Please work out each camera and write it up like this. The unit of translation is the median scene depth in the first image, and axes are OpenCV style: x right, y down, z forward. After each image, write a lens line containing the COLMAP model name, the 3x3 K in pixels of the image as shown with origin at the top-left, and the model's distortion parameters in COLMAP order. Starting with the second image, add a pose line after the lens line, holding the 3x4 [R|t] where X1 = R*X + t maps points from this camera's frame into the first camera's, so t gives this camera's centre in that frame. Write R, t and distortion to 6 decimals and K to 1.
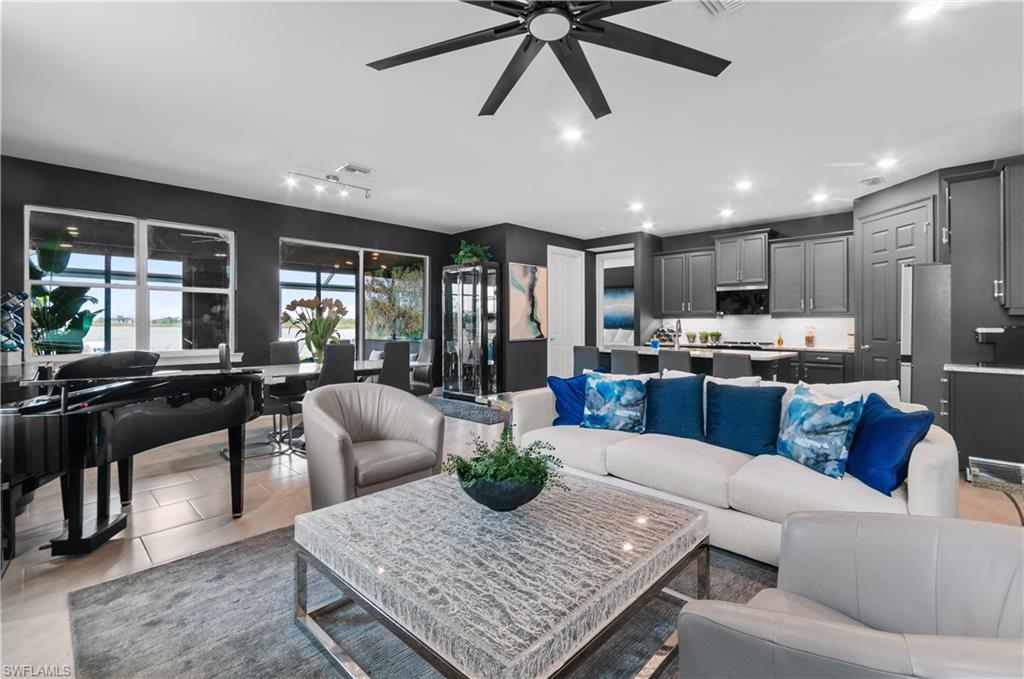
lens RADIAL K [[456.4, 0, 517.4], [0, 456.4, 321.7], [0, 0, 1]] dist [0.001803, 0.000392]
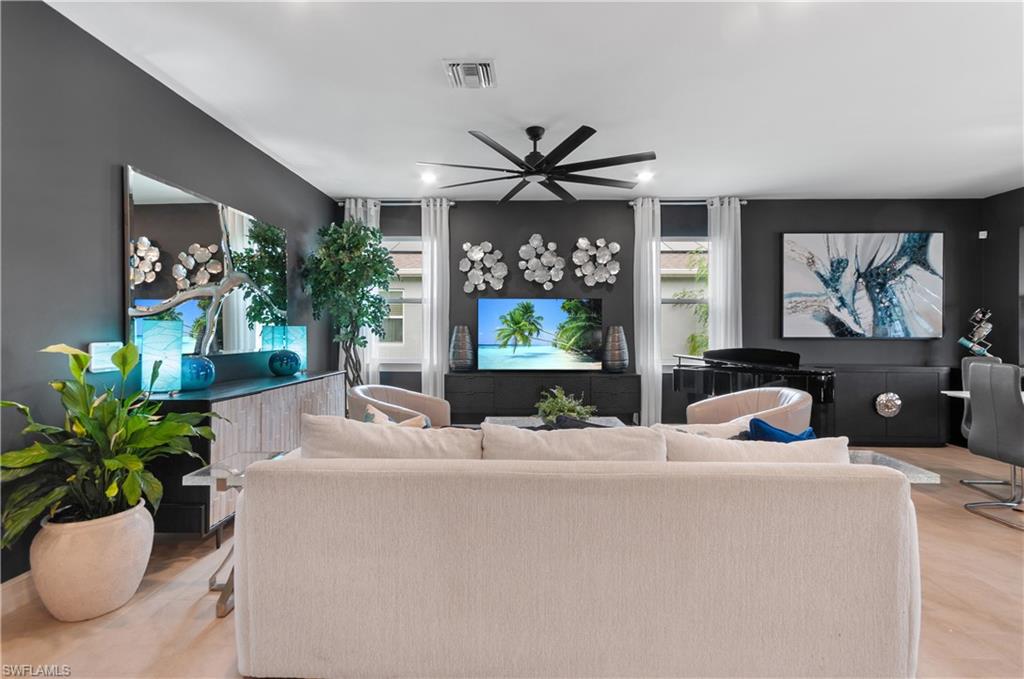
lens RADIAL K [[465.7, 0, 516.5], [0, 465.7, 331.9], [0, 0, 1]] dist [0.000834, 0.001292]
pose [[-0.732568, -0.001430, -0.680692, 0.368582], [-0.002547, 0.999997, 0.000641, 0.001313], [0.680689, 0.002203, -0.732569, 0.593393]]
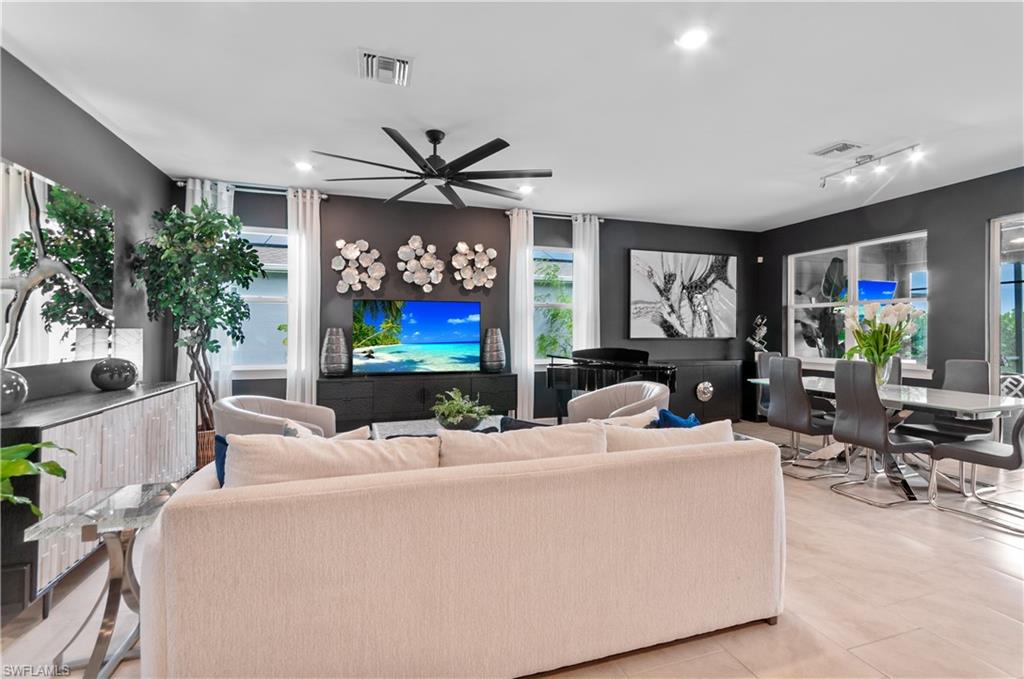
lens RADIAL K [[457.6, 0, 519.0], [0, 457.6, 330.1], [0, 0, 1]] dist [0.001645, 0.000645]
pose [[-0.461286, -0.004612, -0.887239, 0.406368], [-0.000624, 0.999988, -0.004873, -0.001196], [0.887251, -0.001694, -0.461284, 0.548438]]
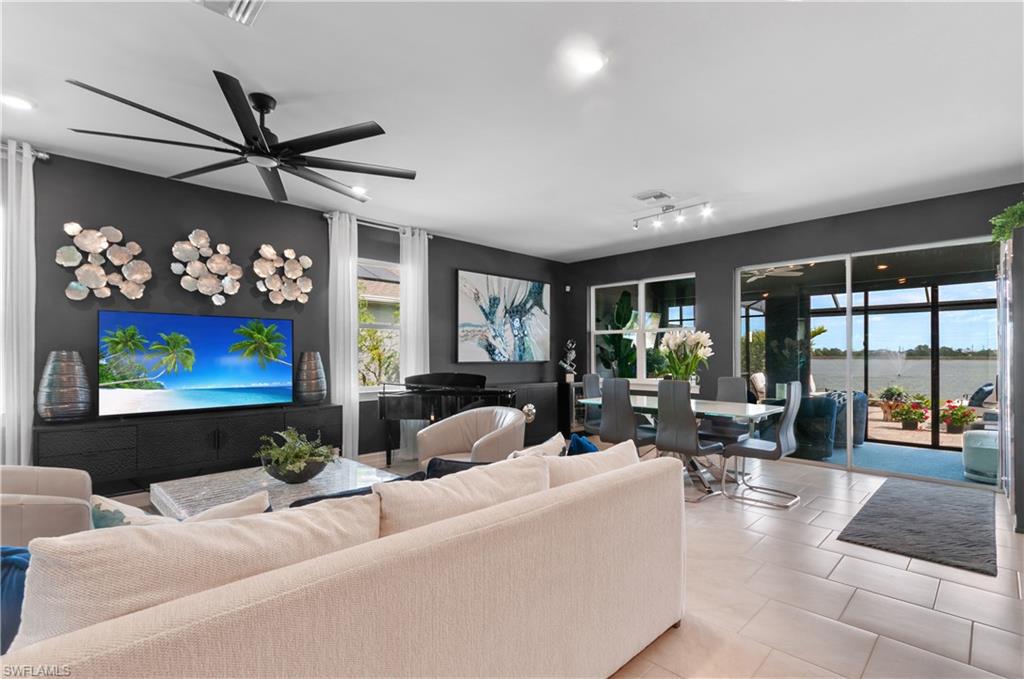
lens RADIAL K [[473.6, 0, 516.1], [0, 473.6, 353.1], [0, 0, 1]] dist [0.002476, 0.000611]
pose [[-0.022920, -0.006842, -0.999714, 0.400297], [0.002980, 0.999972, -0.006912, -0.000780], [0.999733, -0.003137, -0.022899, 0.461539]]
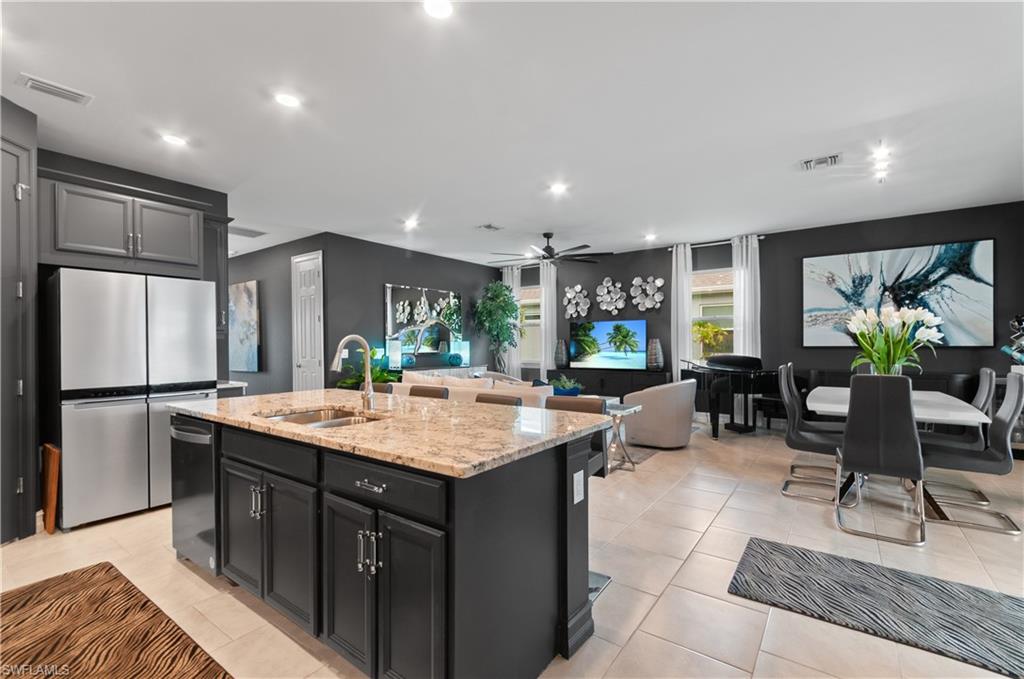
lens RADIAL K [[451.3, 0, 514.6], [0, 451.3, 342.0], [0, 0, 1]] dist [0.003748, 0.000182]
pose [[-0.989776, 0.005025, -0.142540, 0.209509], [0.005565, 0.999979, -0.003390, 0.001008], [0.142520, -0.004149, -0.989783, 1.103231]]
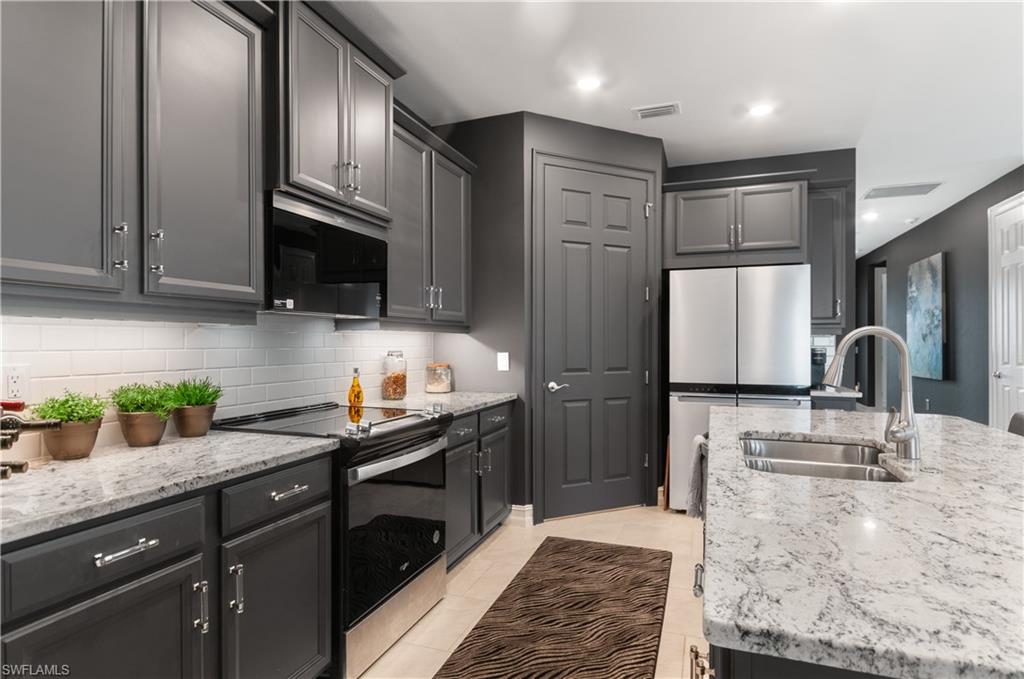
lens RADIAL K [[535.0, 0, 512.0], [0, 535.0, 339.5], [0, 0, 1]] dist [-0.001686, -0.000534]
pose [[-0.403836, 0.002400, 0.914828, 0.135091], [-0.003019, 0.999988, -0.003957, 0.001285], [-0.914826, -0.004360, -0.403824, 0.997749]]
